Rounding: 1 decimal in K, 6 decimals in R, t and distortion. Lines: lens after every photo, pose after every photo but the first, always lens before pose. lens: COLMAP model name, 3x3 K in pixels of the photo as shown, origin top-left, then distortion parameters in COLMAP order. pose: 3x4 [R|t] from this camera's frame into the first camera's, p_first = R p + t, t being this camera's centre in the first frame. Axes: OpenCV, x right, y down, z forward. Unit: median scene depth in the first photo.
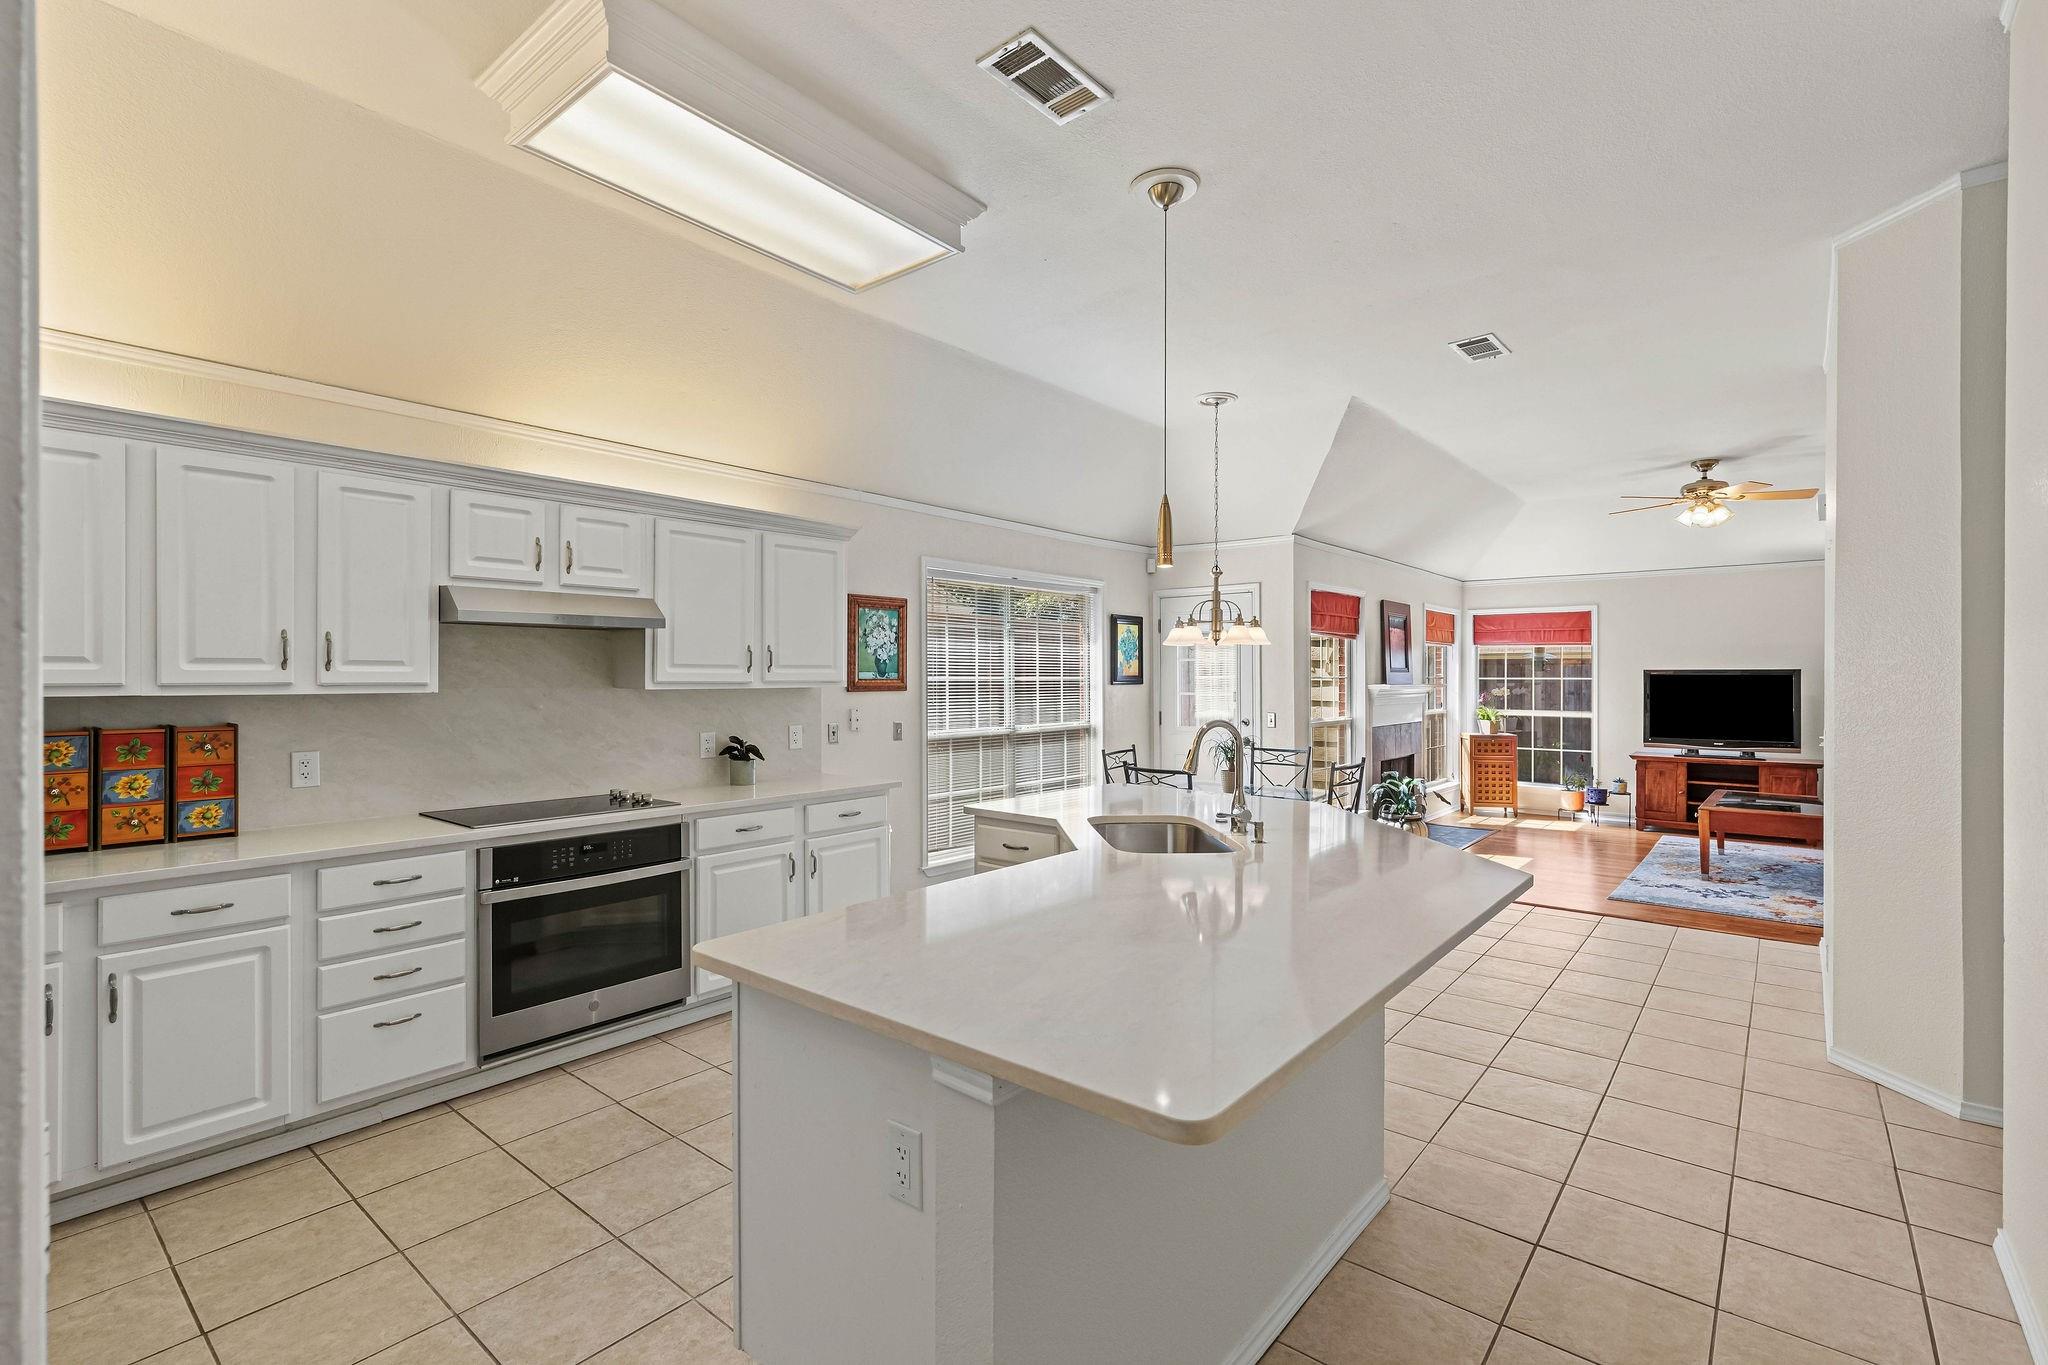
lens RADIAL K [[933.6, 0, 1017.9], [0, 933.6, 678.5], [0, 0, 1]] dist [0.001075, 0.000155]
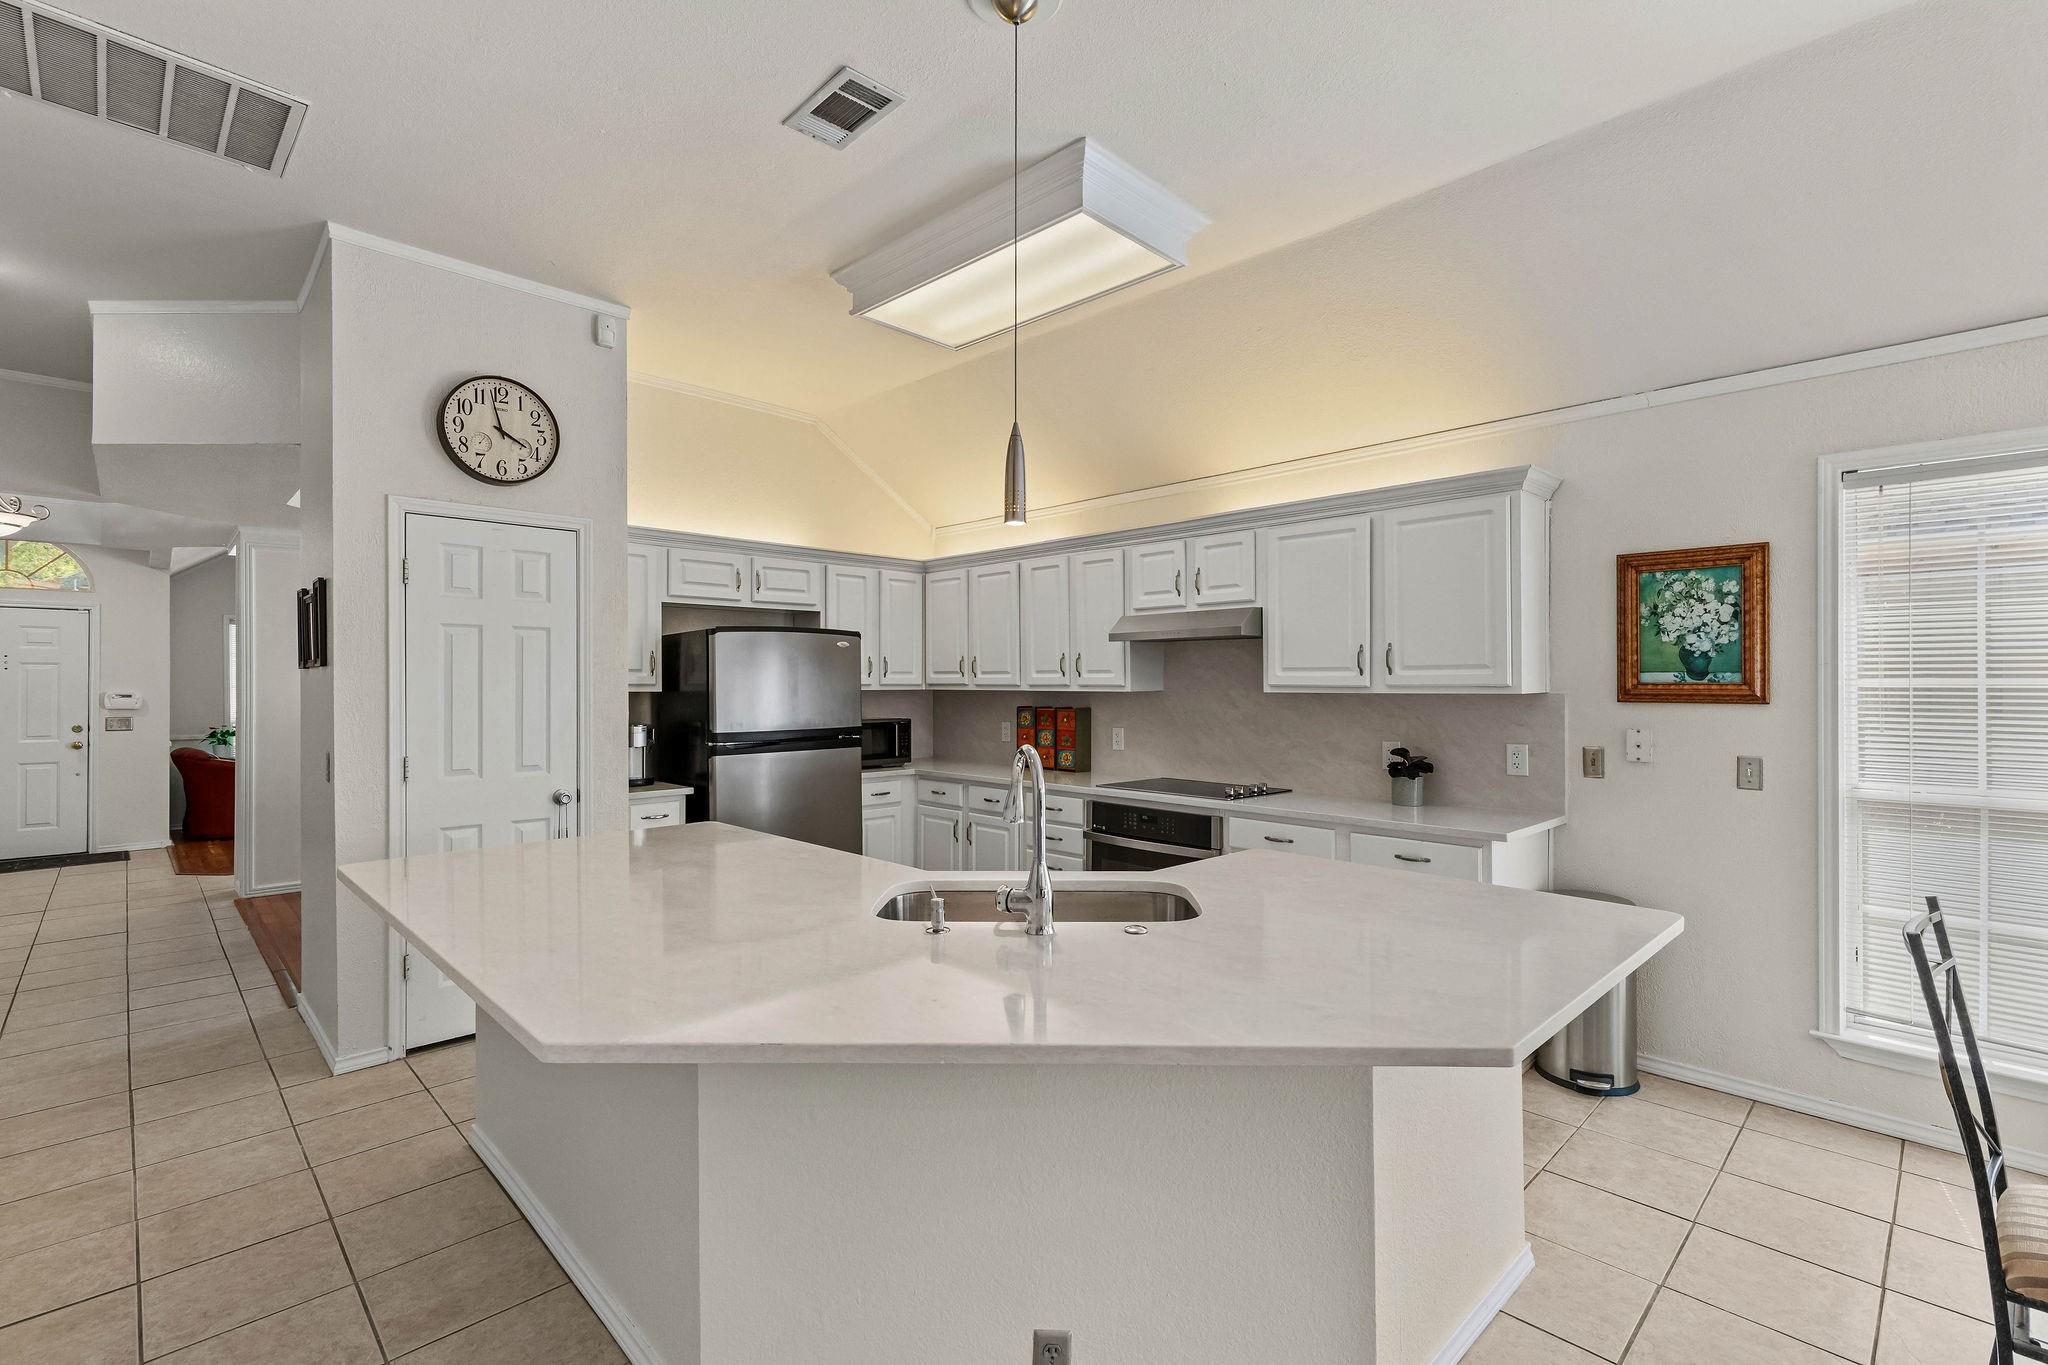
lens RADIAL K [[913.1, 0, 1031.7], [0, 913.1, 690.7], [0, 0, 1]] dist [-0.001247, -0.000212]
pose [[-0.099338, 0.008958, -0.995013, 1.258041], [-0.001237, 0.999958, 0.009126, 0.001744], [0.995053, 0.002138, -0.099323, 1.592343]]
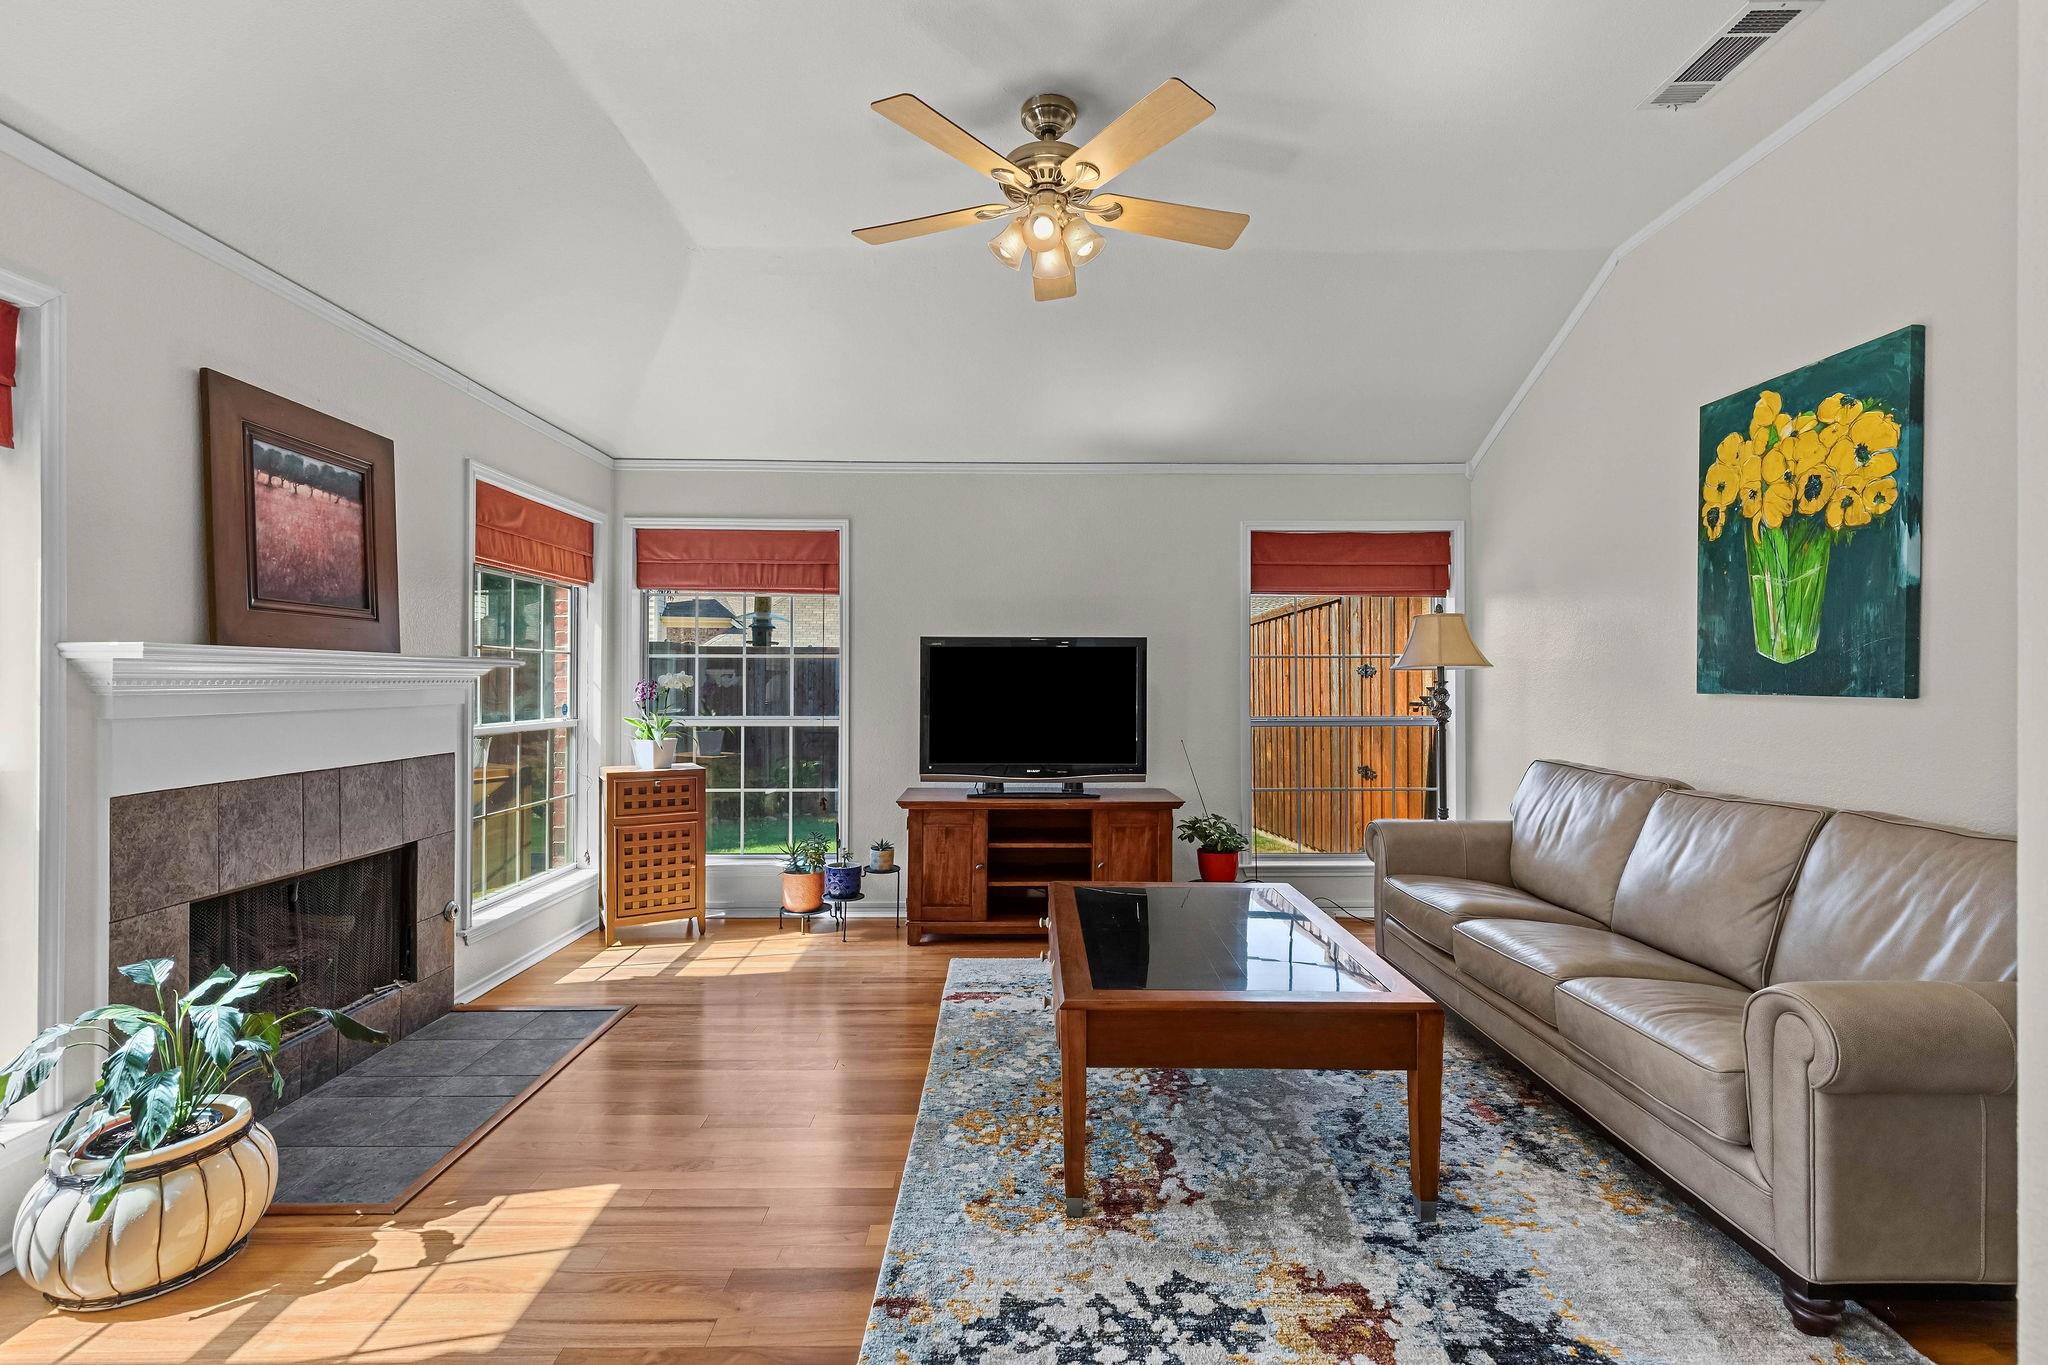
lens RADIAL K [[933.6, 0, 1017.9], [0, 933.6, 678.5], [0, 0, 1]] dist [0.001075, 0.000155]
pose [[0.763275, 0.000040, 0.646074, 0.305404], [-0.000342, 1.000000, 0.000342, 0.011777], [-0.646074, -0.000482, 0.763275, 0.461872]]
